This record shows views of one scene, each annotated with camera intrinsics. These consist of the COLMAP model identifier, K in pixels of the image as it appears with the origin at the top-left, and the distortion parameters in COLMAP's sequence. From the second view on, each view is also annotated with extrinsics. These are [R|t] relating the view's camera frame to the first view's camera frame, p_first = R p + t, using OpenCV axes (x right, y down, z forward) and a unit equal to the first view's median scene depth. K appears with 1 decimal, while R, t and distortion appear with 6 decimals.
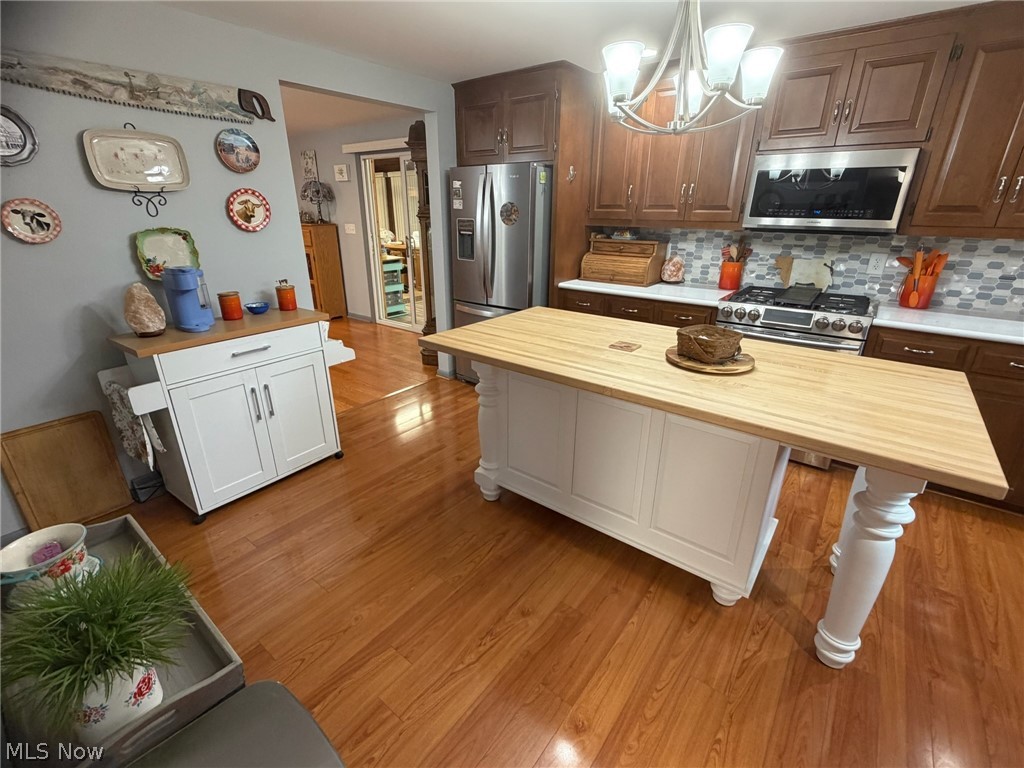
lens RADIAL K [[460.2, 0, 505.0], [0, 460.2, 381.3], [0, 0, 1]] dist [-0.001168, 0.000058]
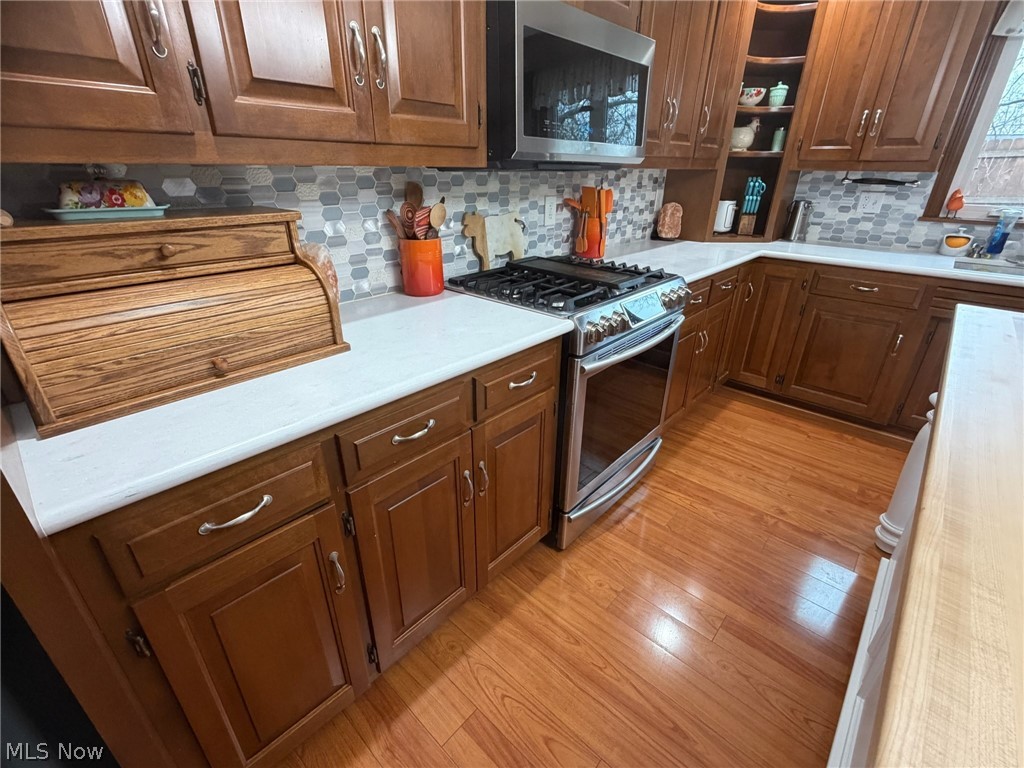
lens RADIAL K [[460.2, 0, 516.2], [0, 460.2, 389.8], [0, 0, 1]] dist [-0.001168, 0.000058]
pose [[0.060370, -0.438204, 0.896846, -0.001705], [0.345956, 0.851980, 0.392995, -0.307009], [-0.936306, 0.286544, 0.203034, 0.939013]]
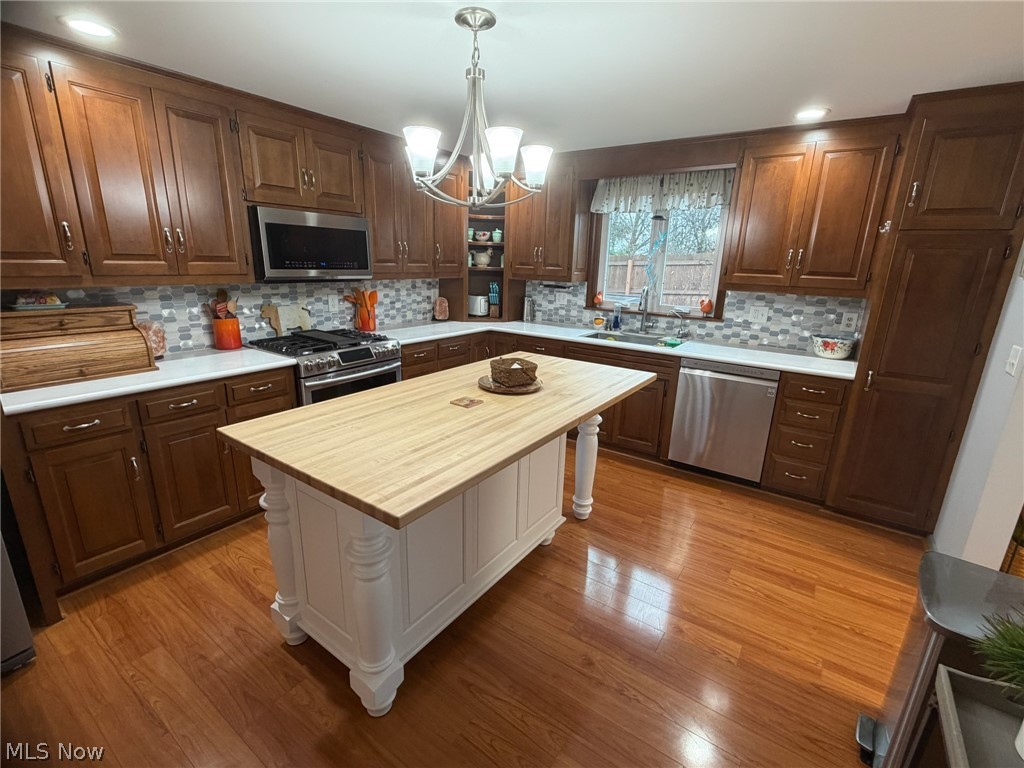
lens RADIAL K [[460.2, 0, 513.7], [0, 460.2, 388.8], [0, 0, 1]] dist [-0.001168, 0.000058]
pose [[-0.064276, -0.276703, 0.958803, -0.449339], [0.329168, 0.901139, 0.282128, -0.226072], [-0.942081, 0.333741, 0.033160, 0.553524]]
